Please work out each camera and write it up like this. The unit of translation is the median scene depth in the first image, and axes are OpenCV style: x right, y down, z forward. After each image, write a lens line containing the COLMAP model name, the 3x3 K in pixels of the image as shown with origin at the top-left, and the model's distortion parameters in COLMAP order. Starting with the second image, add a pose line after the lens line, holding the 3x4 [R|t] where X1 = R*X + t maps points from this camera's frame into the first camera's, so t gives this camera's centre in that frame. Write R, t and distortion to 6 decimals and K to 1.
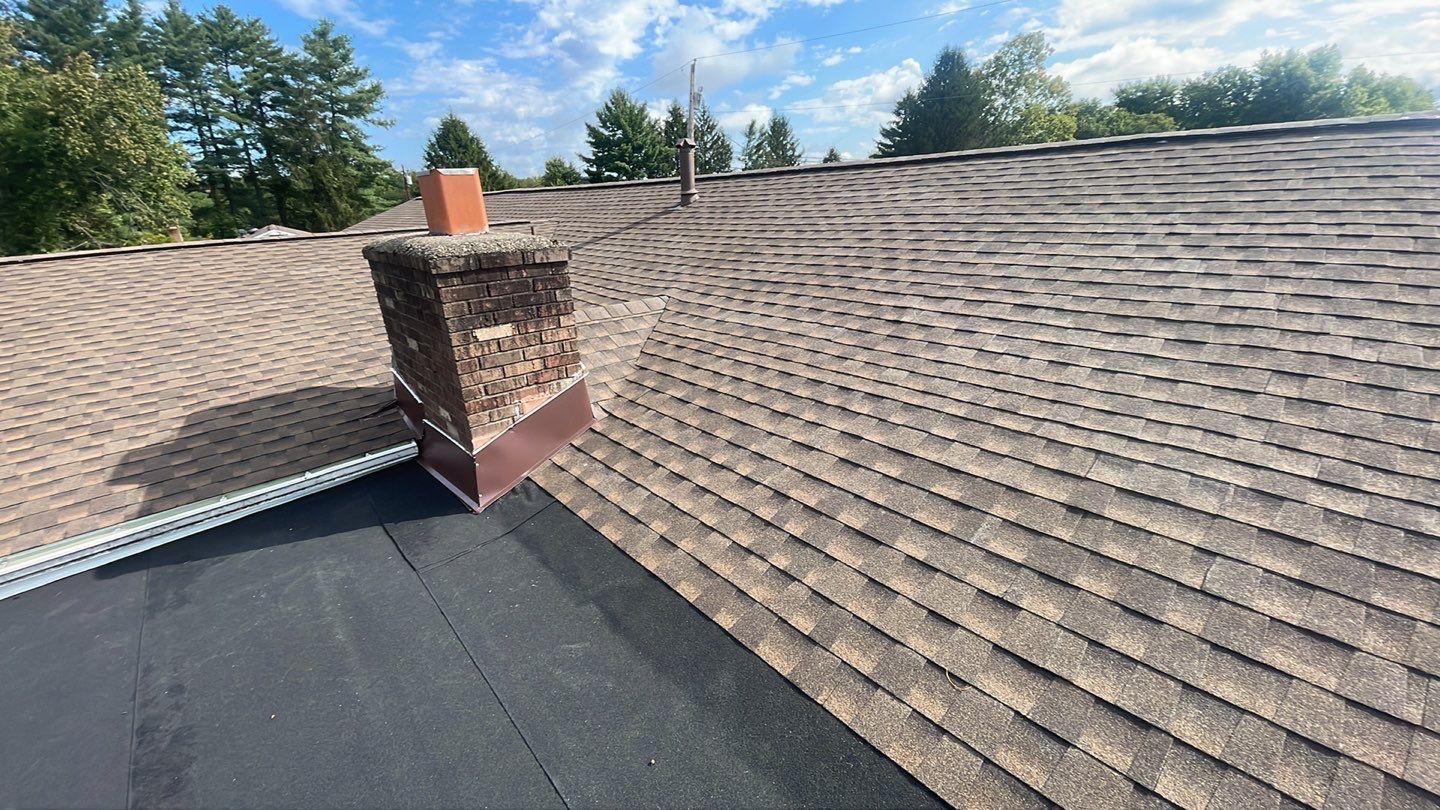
lens RADIAL K [[569.9, 0, 723.0], [0, 569.9, 402.6], [0, 0, 1]] dist [0.027295, -0.022863]
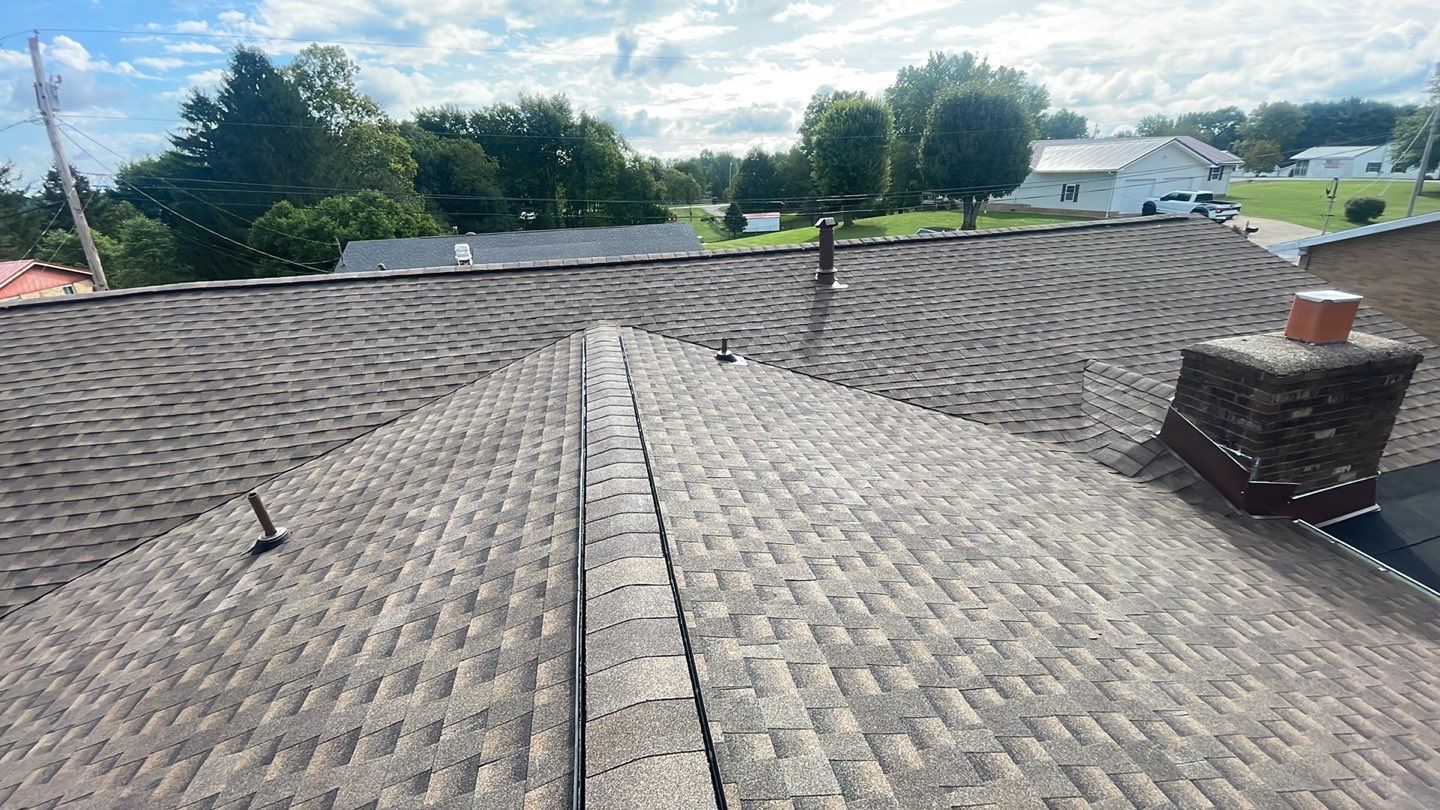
lens RADIAL K [[568.2, 0, 720.0], [0, 568.2, 405.0], [0, 0, 1]] dist [0.032863, -0.025539]
pose [[0.477450, -0.308093, 0.822873, -0.129093], [0.321478, 0.932829, 0.162732, -0.040940], [-0.817737, 0.186839, 0.544425, 0.072152]]
